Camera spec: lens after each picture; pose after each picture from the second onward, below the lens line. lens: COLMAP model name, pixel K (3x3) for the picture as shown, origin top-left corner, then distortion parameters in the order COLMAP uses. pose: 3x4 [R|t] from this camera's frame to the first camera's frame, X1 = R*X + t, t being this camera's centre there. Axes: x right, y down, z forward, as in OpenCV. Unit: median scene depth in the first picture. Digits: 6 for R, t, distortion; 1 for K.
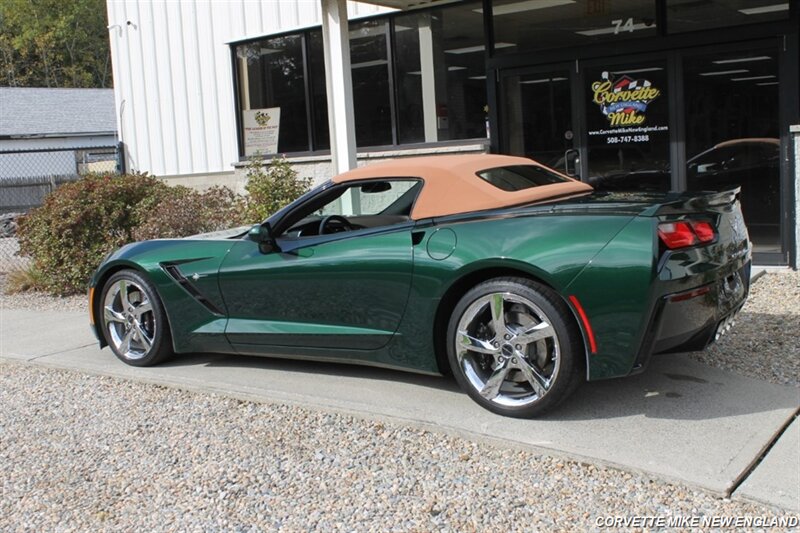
lens RADIAL K [[887.1, 0, 400.0], [0, 887.1, 266.5], [0, 0, 1]] dist [-0.115347, 0.155120]
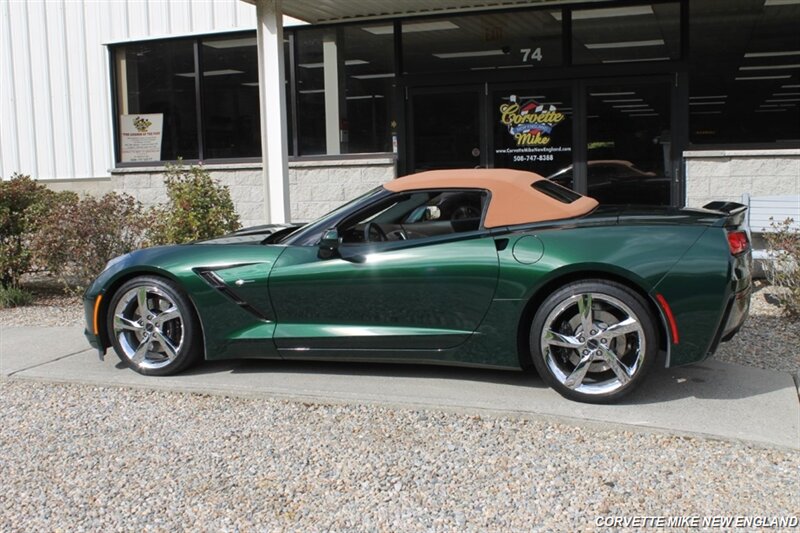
lens RADIAL K [[887.1, 0, 400.0], [0, 887.1, 266.5], [0, 0, 1]] dist [-0.115347, 0.155120]
pose [[0.959289, 0.000422, 0.282425, -0.211400], [0.003954, 0.999881, -0.014927, 0.005785], [-0.282398, 0.015436, 0.959173, -0.004437]]
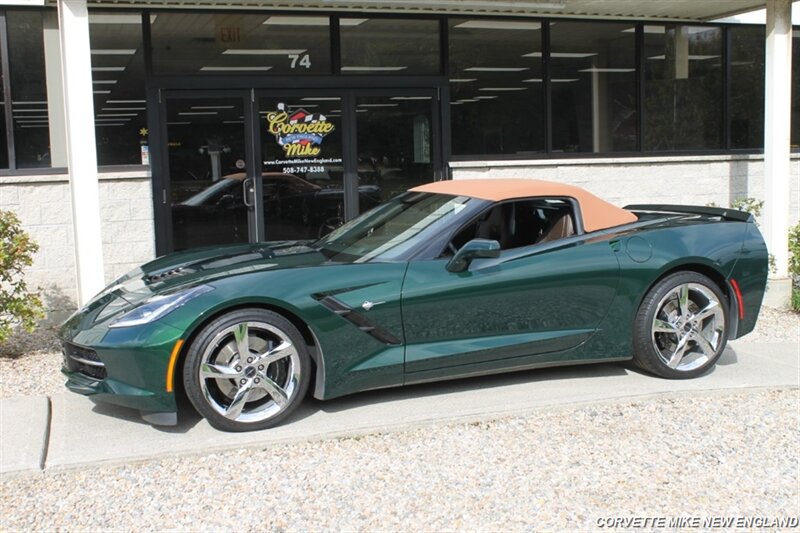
lens RADIAL K [[986.6, 0, 400.0], [0, 986.6, 266.5], [0, 0, 1]] dist [-0.092007, 0.215594]
pose [[0.574219, -0.045107, 0.817458, -0.636981], [0.091783, 0.995733, -0.009528, -0.009469], [-0.813540, 0.080499, 0.575910, 0.247887]]
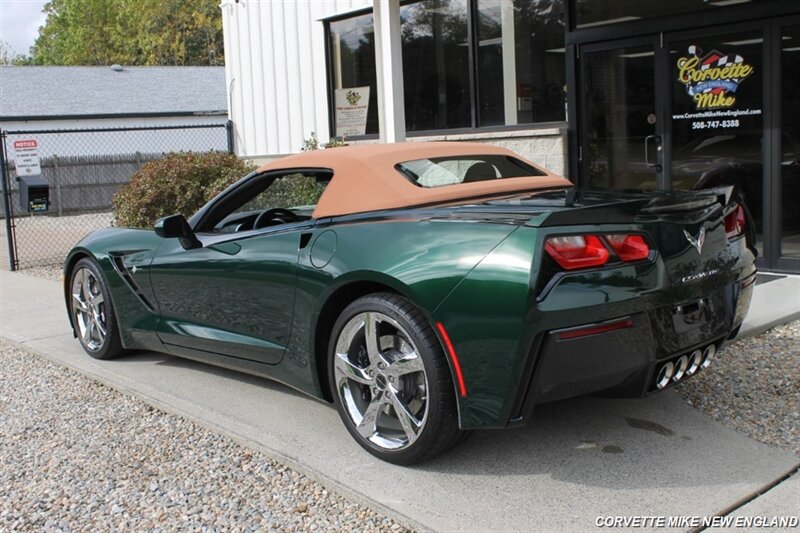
lens RADIAL K [[880.4, 0, 400.0], [0, 880.4, 266.5], [0, 0, 1]] dist [-0.087424, 0.056650]
pose [[0.973931, 0.044942, -0.222347, 0.155088], [-0.039548, 0.998807, 0.028656, -0.018223], [0.223370, -0.019116, 0.974546, 0.100063]]
